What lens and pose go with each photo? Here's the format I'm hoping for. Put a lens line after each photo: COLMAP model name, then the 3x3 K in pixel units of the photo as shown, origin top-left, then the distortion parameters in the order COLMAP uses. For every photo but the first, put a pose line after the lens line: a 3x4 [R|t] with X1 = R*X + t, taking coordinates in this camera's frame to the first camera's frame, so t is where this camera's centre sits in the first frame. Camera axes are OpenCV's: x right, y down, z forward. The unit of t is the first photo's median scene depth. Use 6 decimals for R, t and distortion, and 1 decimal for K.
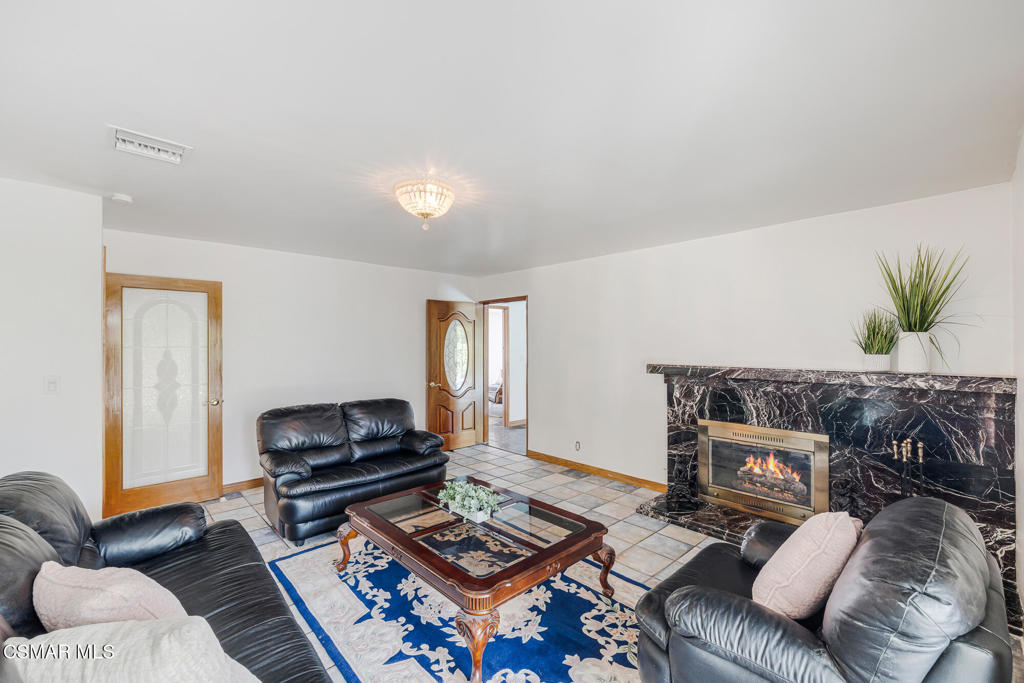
lens RADIAL K [[430.0, 0, 514.8], [0, 430.0, 346.6], [0, 0, 1]] dist [0.011080, 0.000261]
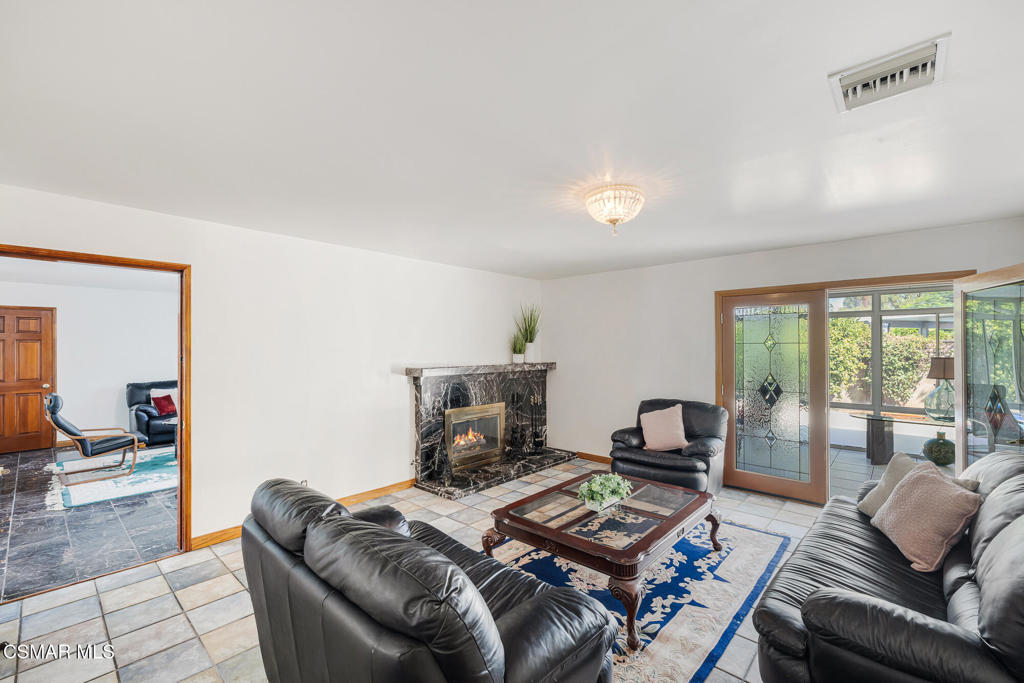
lens RADIAL K [[430.0, 0, 514.8], [0, 430.0, 346.6], [0, 0, 1]] dist [0.011080, 0.000261]
pose [[-0.082635, 0.005208, 0.996566, -1.155905], [0.006369, 0.999969, -0.004698, -0.008998], [-0.996560, 0.005959, -0.082665, 1.280929]]
